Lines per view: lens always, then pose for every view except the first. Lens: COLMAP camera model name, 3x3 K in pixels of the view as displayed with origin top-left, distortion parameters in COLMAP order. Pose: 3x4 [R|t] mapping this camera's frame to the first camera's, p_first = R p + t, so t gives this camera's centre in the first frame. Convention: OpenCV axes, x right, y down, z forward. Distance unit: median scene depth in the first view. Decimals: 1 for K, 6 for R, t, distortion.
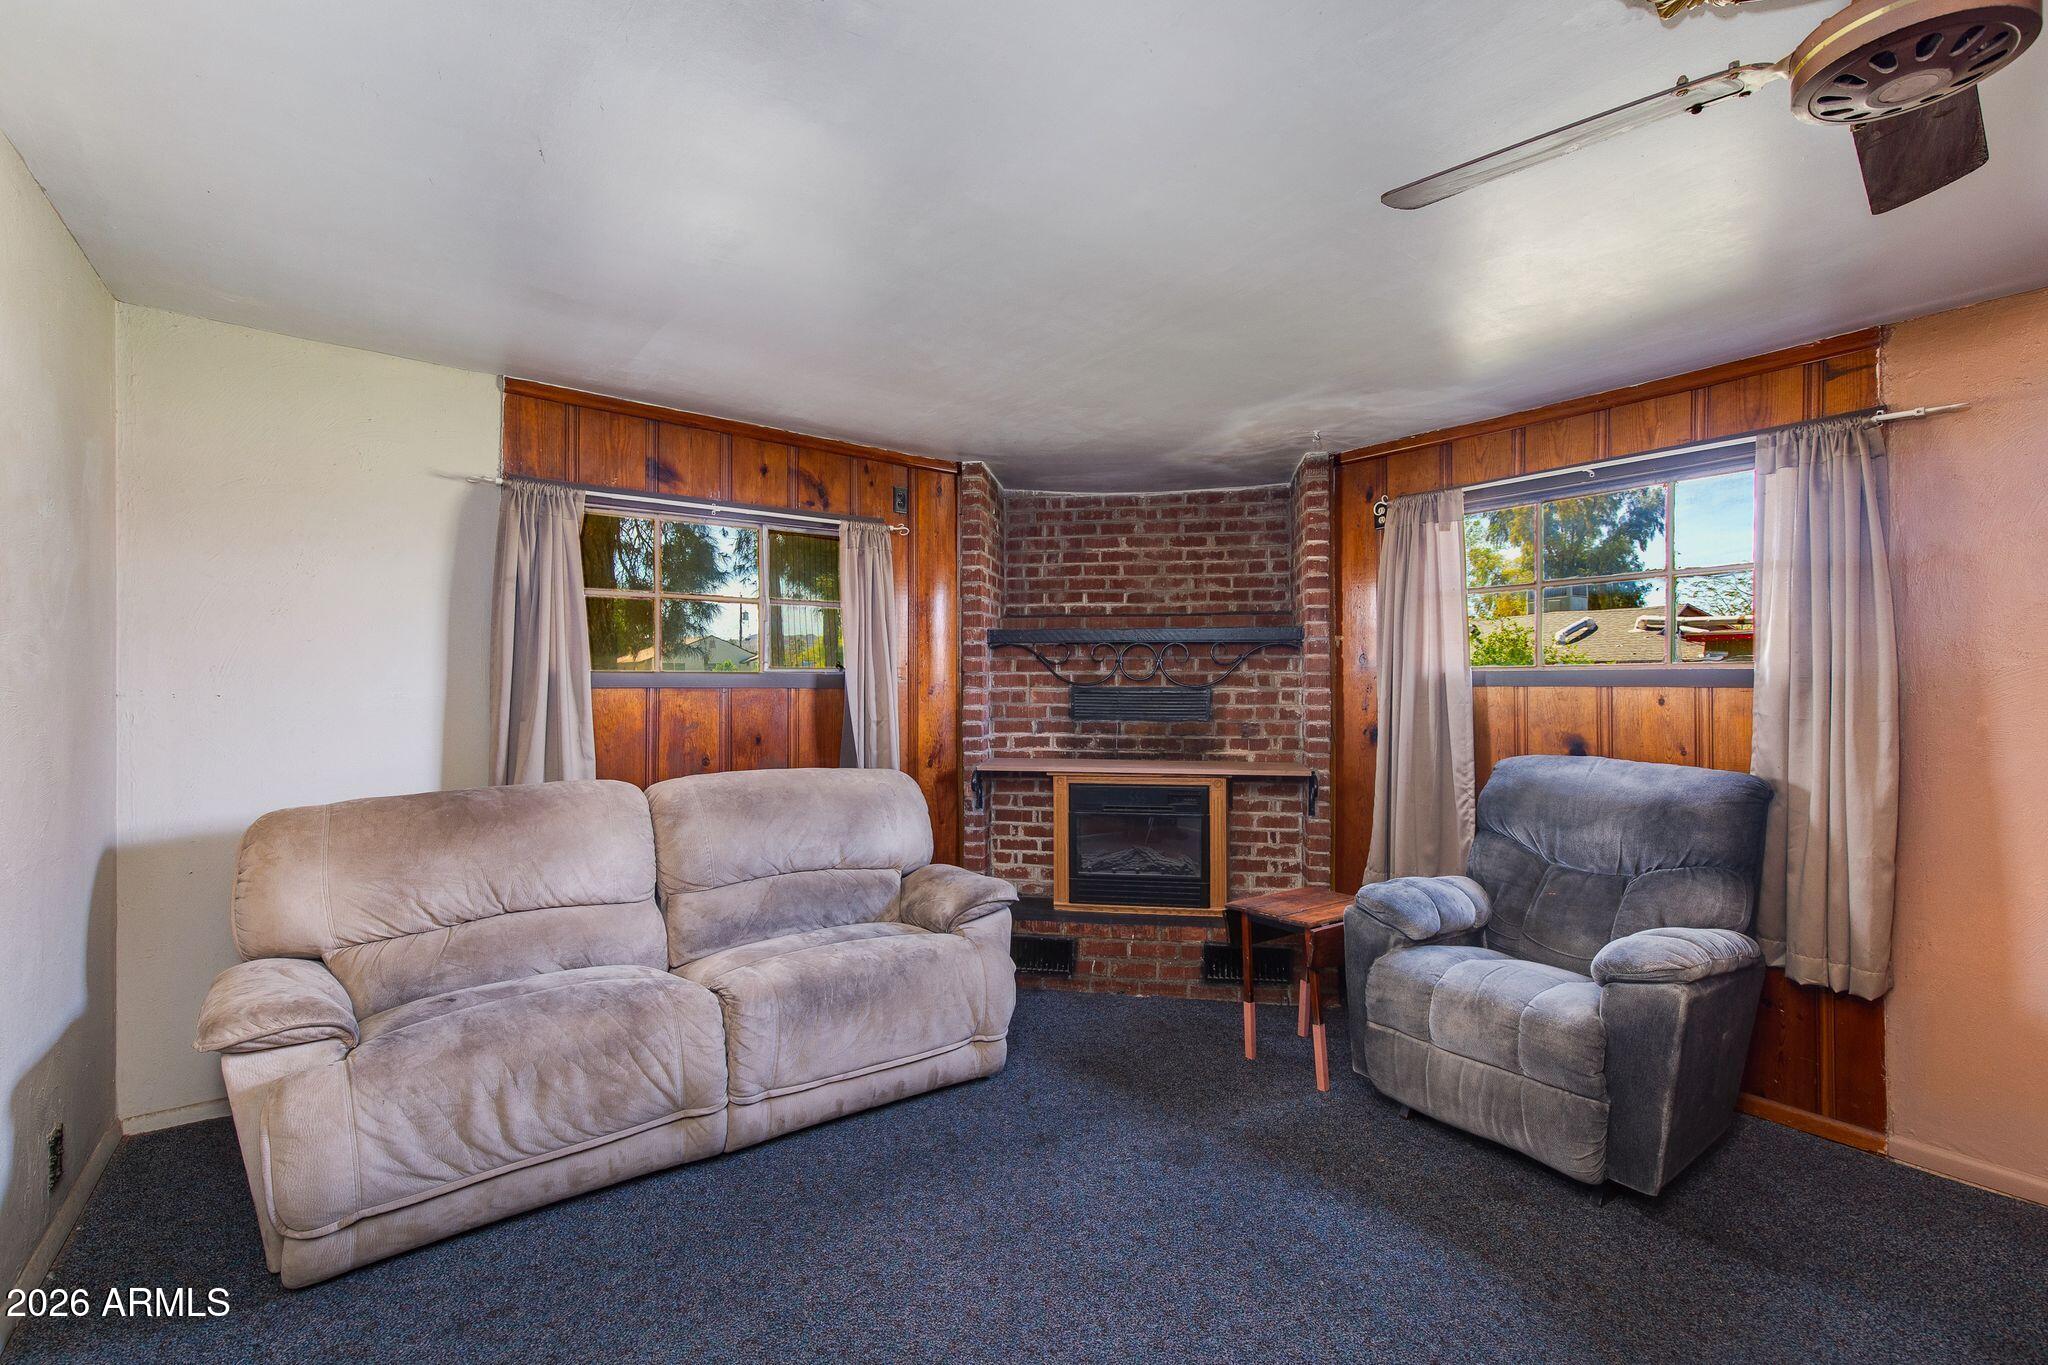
lens RADIAL K [[926.9, 0, 1030.8], [0, 926.9, 679.9], [0, 0, 1]] dist [0.003419, -0.000431]
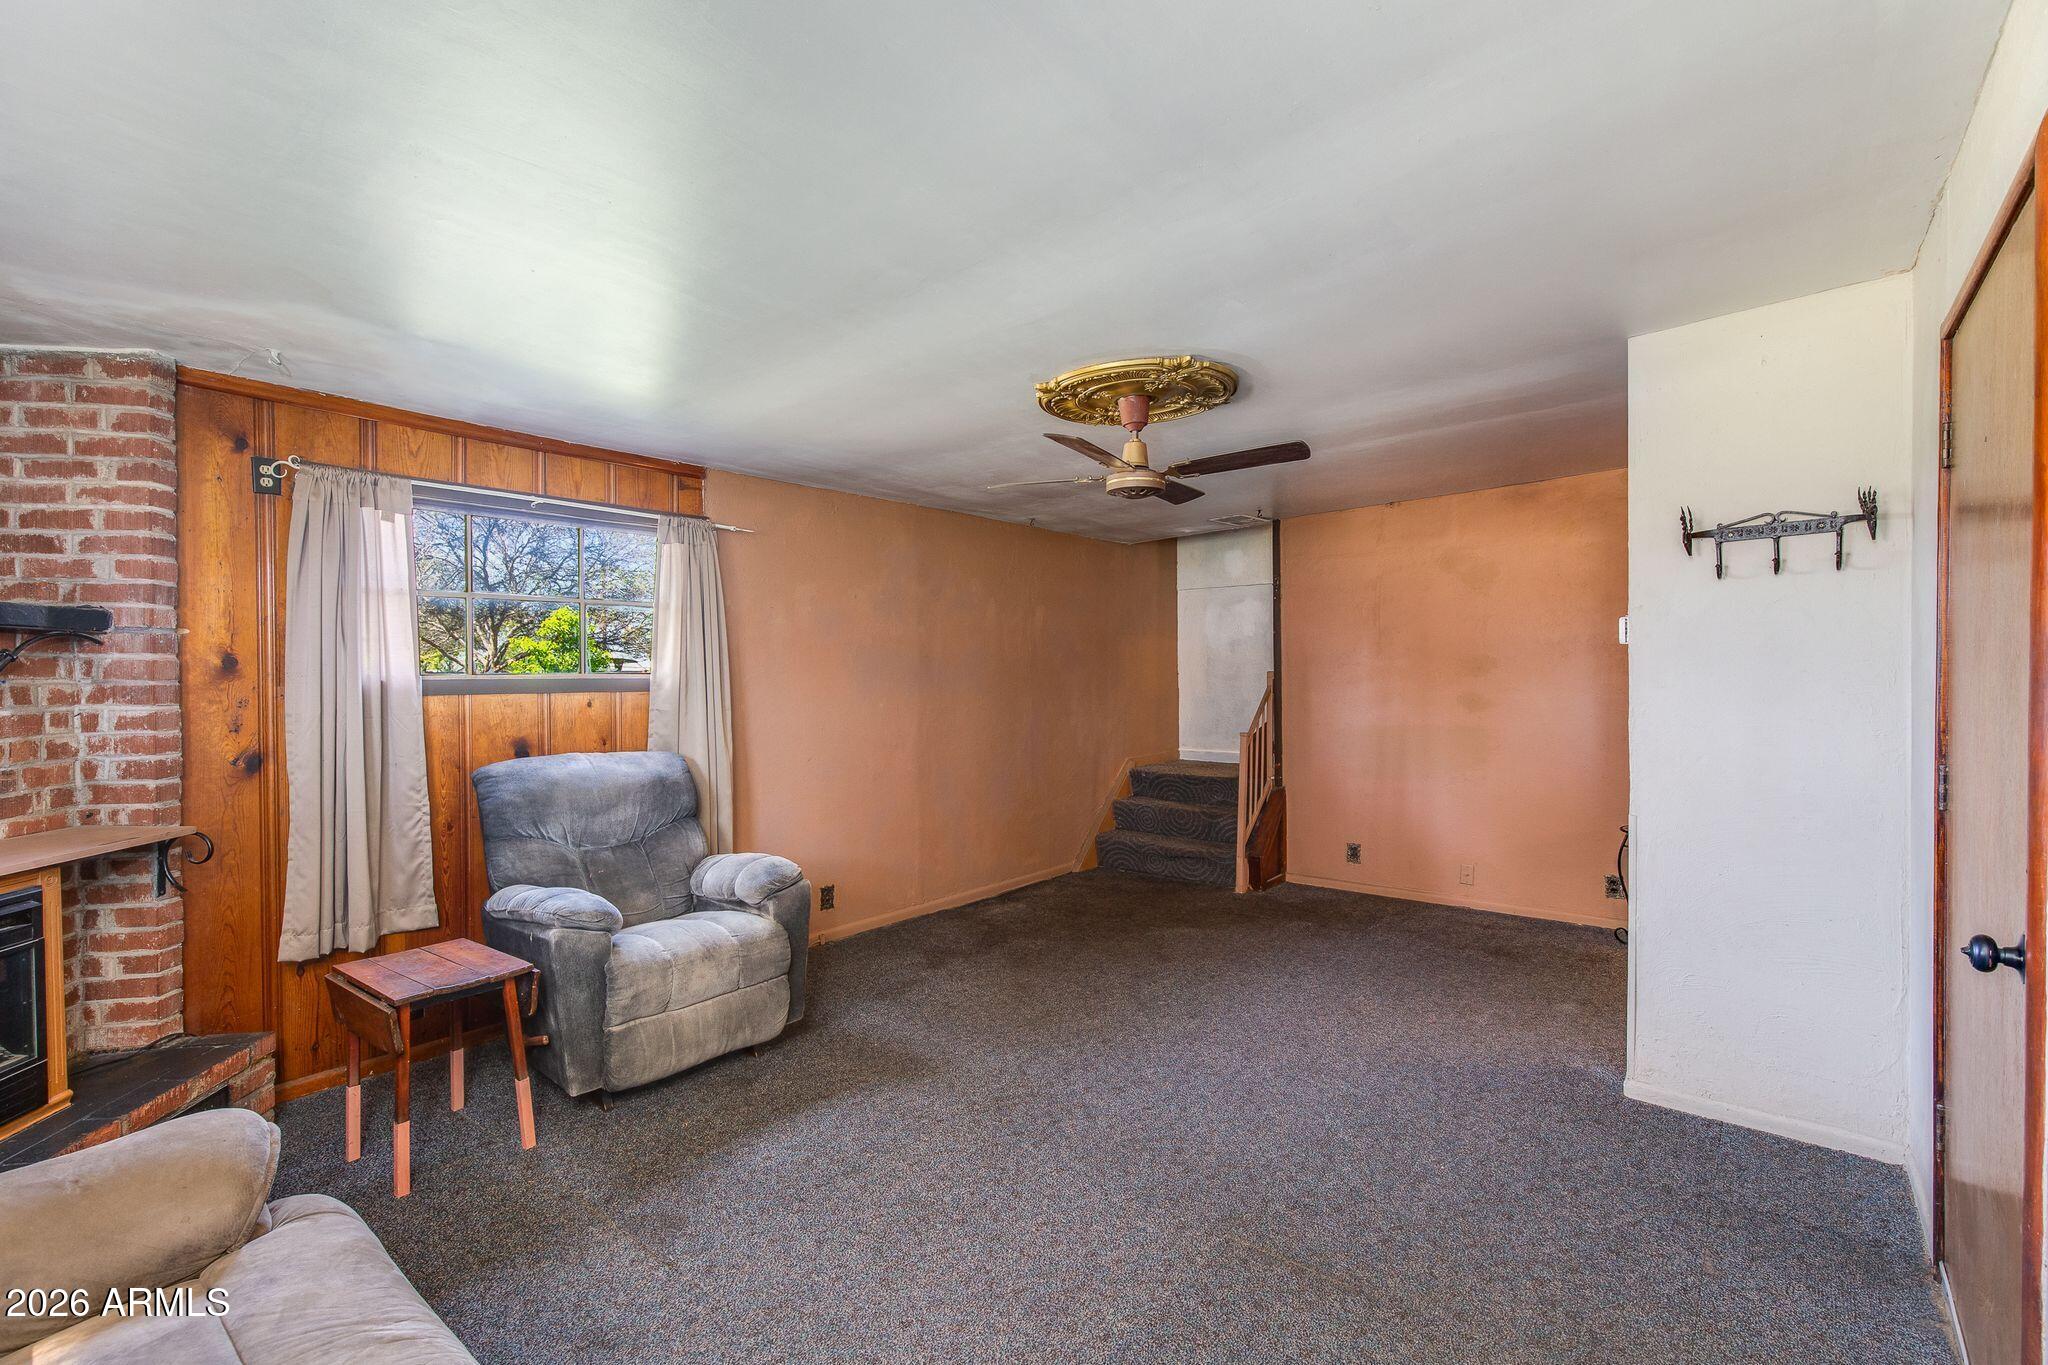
lens RADIAL K [[926.9, 0, 1029.5], [0, 926.9, 678.8], [0, 0, 1]] dist [0.003419, -0.000431]
pose [[-0.266978, -0.005330, 0.963688, -0.564948], [0.001541, 0.999981, 0.005957, -0.014645], [-0.963701, 0.003075, -0.266965, 0.637359]]
